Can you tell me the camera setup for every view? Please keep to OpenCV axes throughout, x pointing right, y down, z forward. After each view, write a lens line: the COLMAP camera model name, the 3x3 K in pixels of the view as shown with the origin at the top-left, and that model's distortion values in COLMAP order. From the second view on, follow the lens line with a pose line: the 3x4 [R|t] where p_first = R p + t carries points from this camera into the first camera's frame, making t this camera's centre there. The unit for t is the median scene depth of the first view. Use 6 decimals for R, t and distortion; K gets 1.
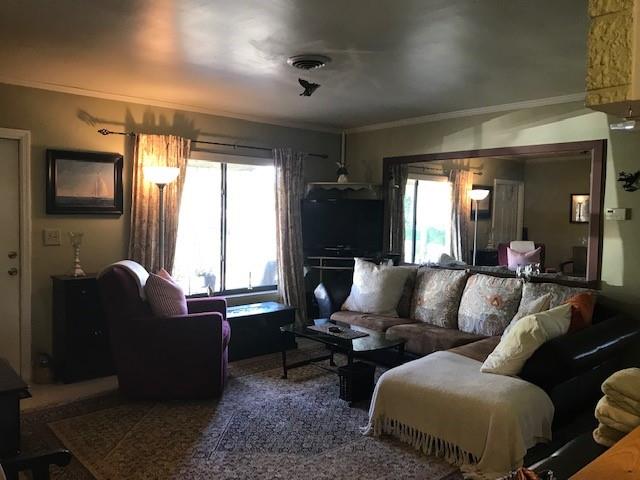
lens RADIAL K [[520.1, 0, 320.0], [0, 520.1, 240.0], [0, 0, 1]] dist [-0.001319, 0.004278]
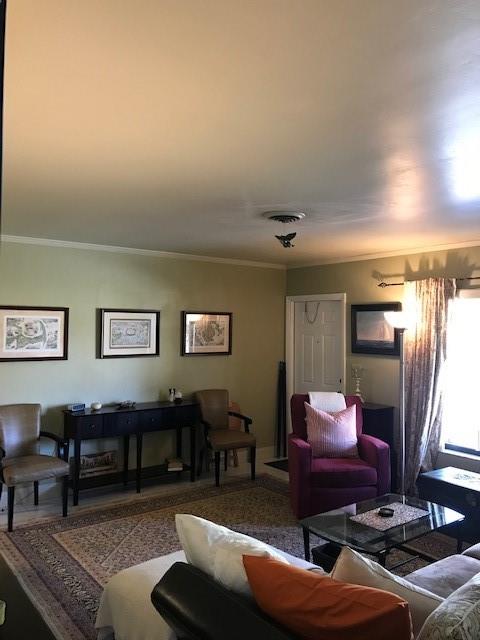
lens RADIAL K [[520.1, 0, 240.0], [0, 520.1, 320.0], [0, 0, 1]] dist [-0.001319, 0.004278]
pose [[-0.065911, -0.031940, -0.997314, 0.781753], [-0.064683, 0.997522, -0.027672, -0.074838], [0.995727, 0.062686, -0.067813, 0.756897]]
